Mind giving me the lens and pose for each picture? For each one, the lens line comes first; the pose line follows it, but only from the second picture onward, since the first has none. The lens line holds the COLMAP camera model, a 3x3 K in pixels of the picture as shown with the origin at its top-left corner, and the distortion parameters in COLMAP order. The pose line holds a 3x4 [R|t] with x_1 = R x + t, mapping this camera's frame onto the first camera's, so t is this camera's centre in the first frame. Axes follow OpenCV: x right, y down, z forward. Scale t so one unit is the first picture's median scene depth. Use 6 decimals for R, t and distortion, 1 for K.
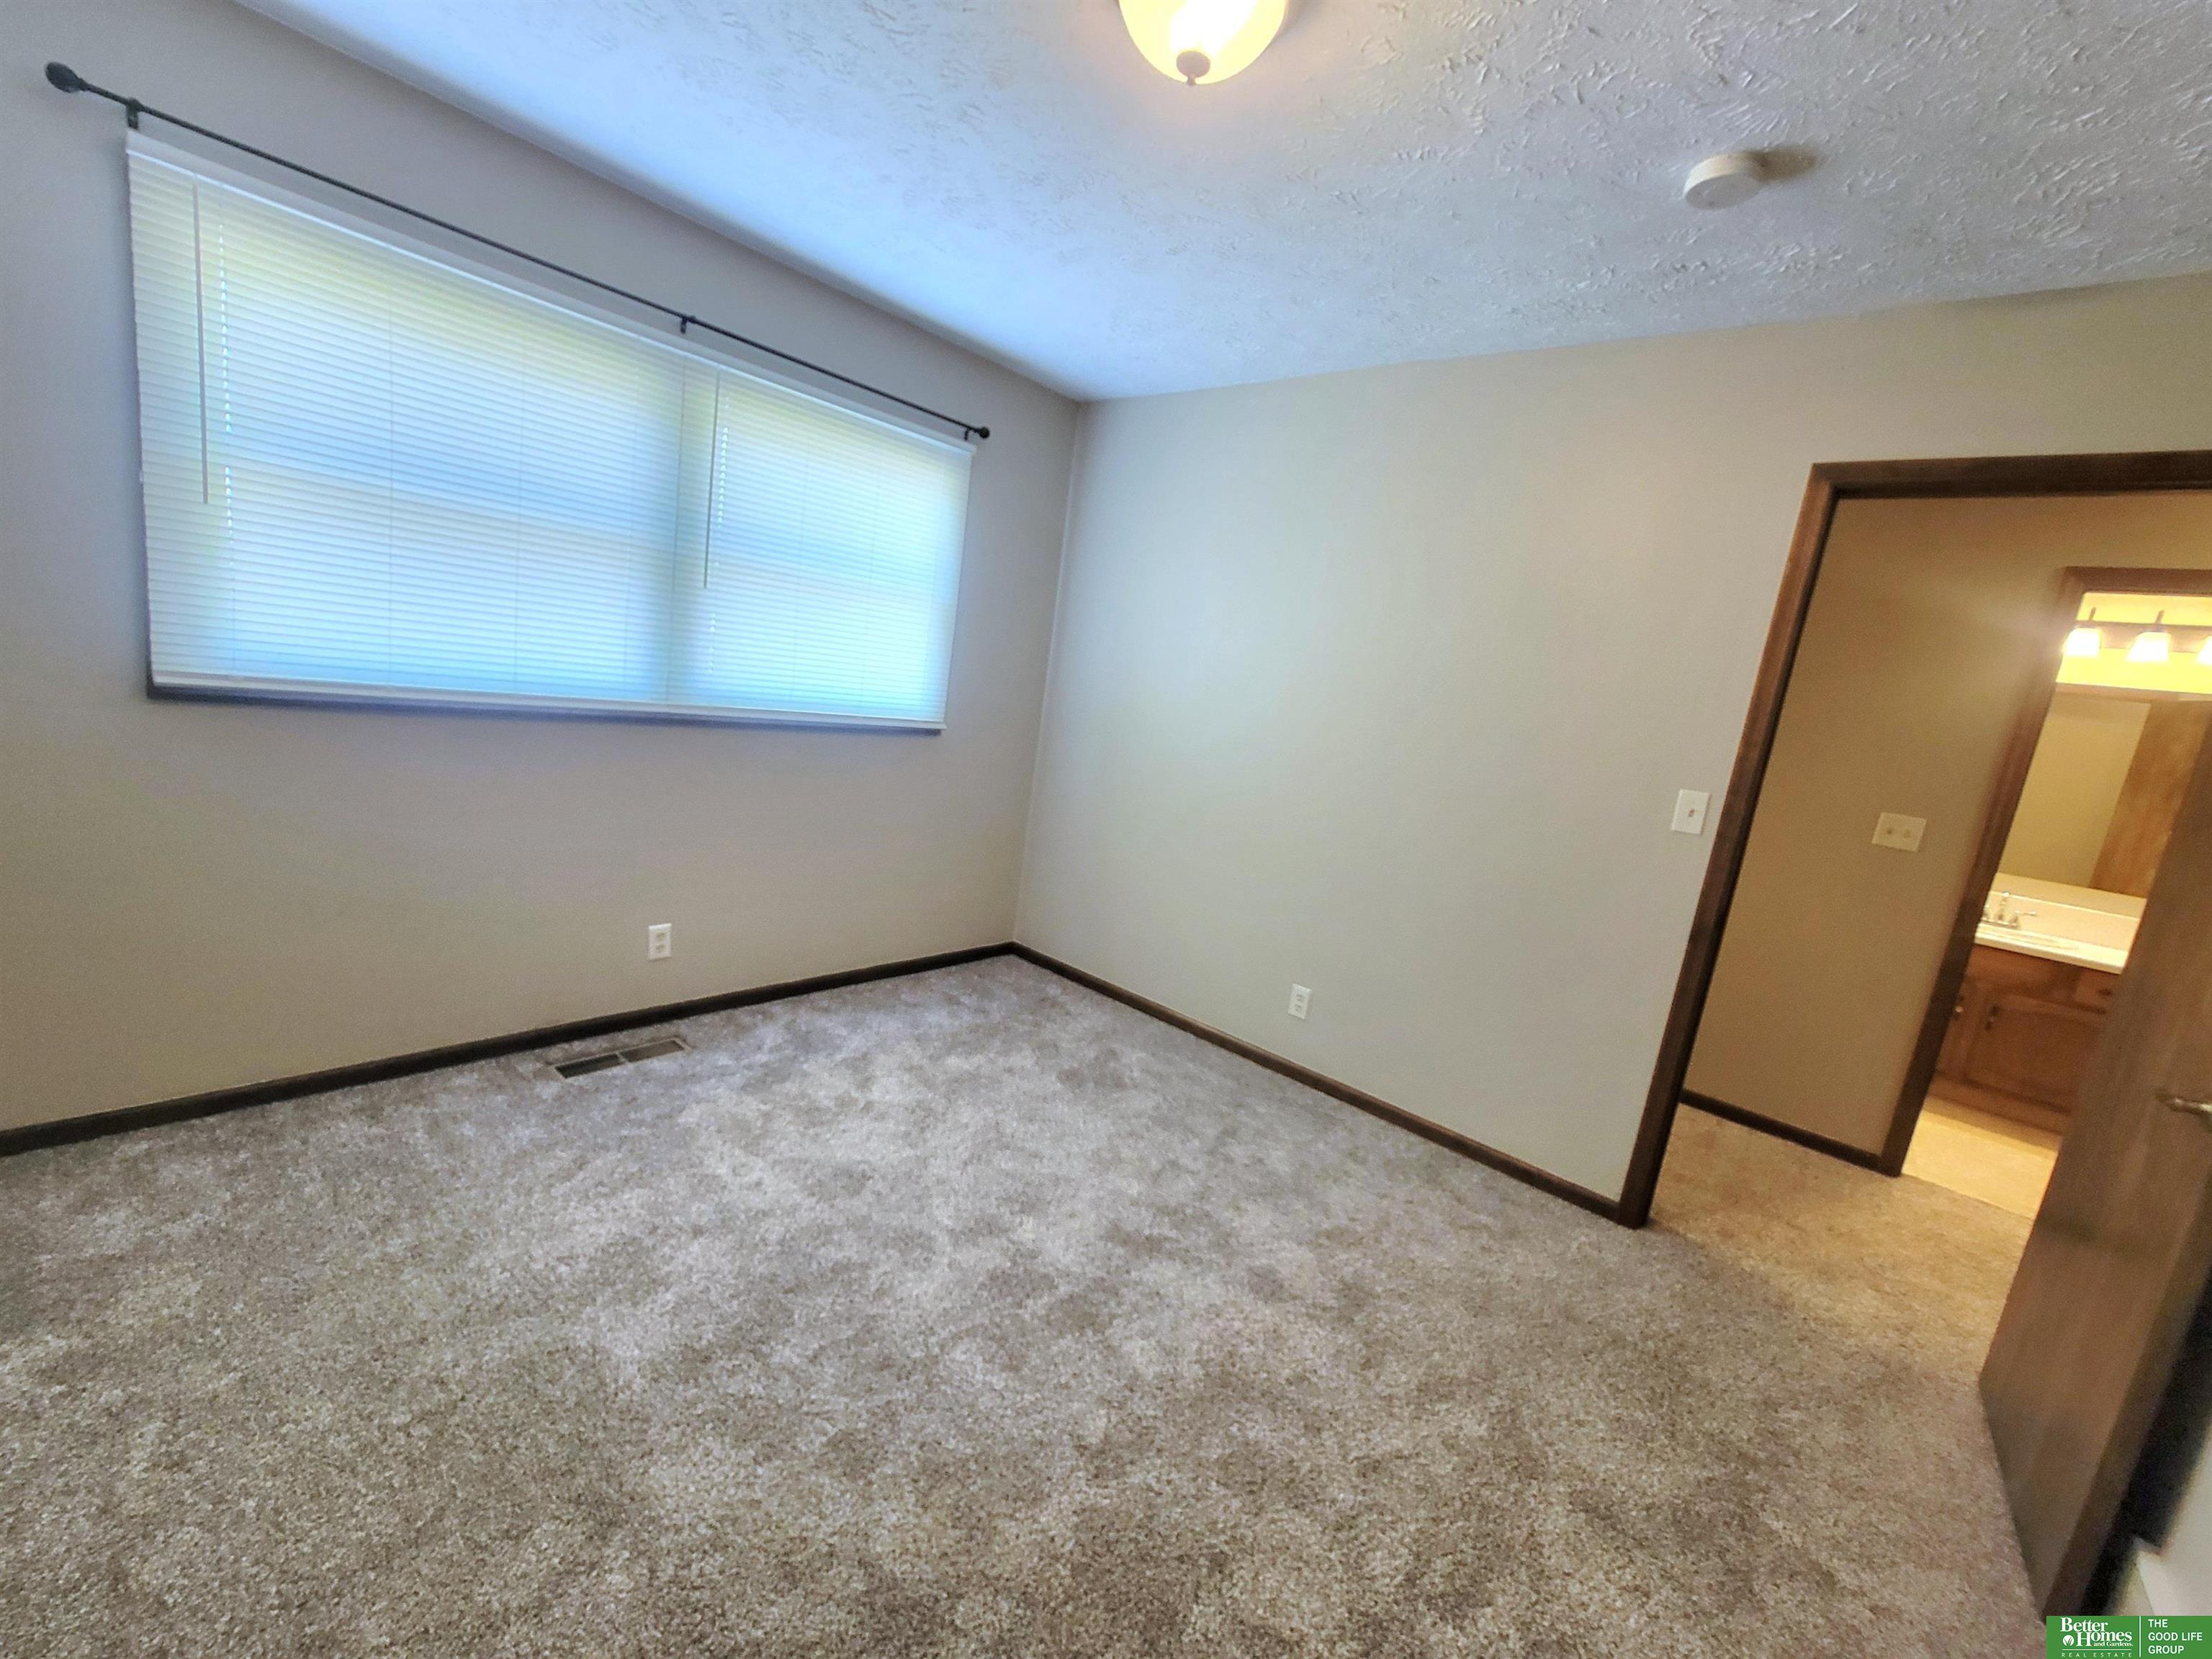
lens RADIAL K [[894.1, 0, 1113.2], [0, 894.1, 839.7], [0, 0, 1]] dist [-0.015433, -0.000332]
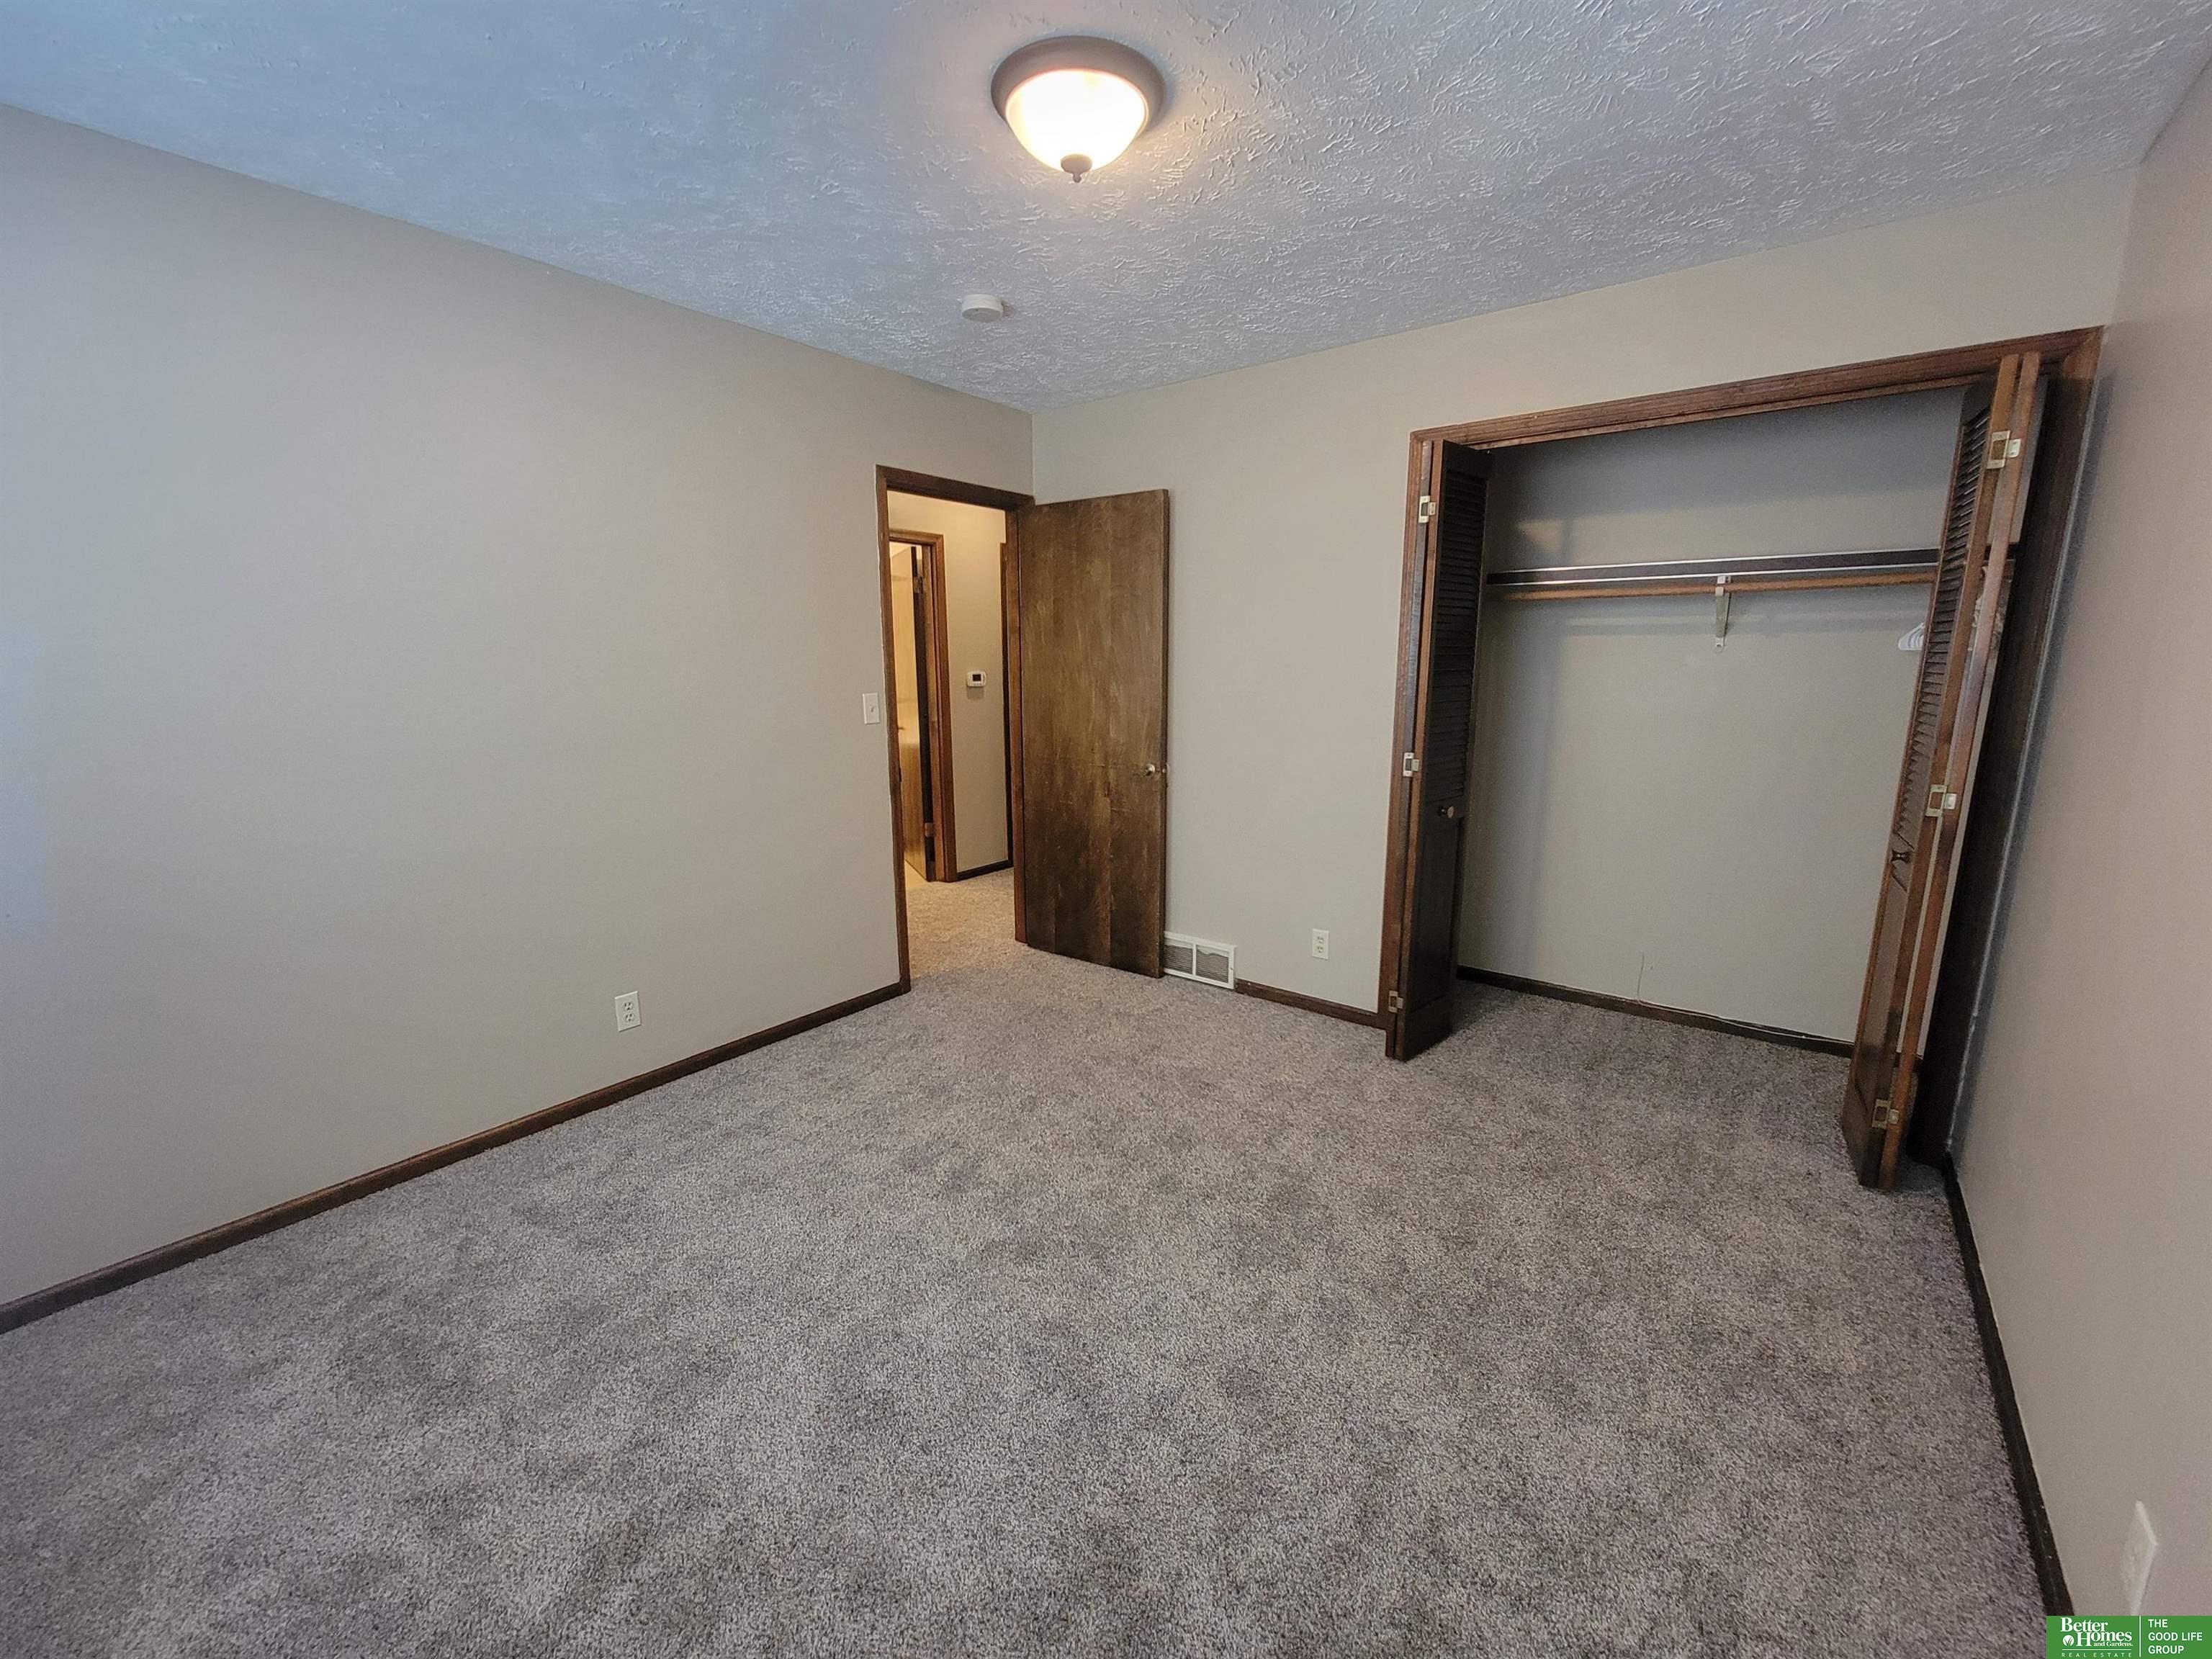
lens RADIAL K [[894.1, 0, 1112.1], [0, 894.1, 827.1], [0, 0, 1]] dist [-0.015433, -0.000332]
pose [[-0.064288, -0.324837, 0.943583, -0.743515], [0.171761, 0.927826, 0.331115, -0.246184], [-0.983039, 0.183357, -0.003854, 0.615731]]
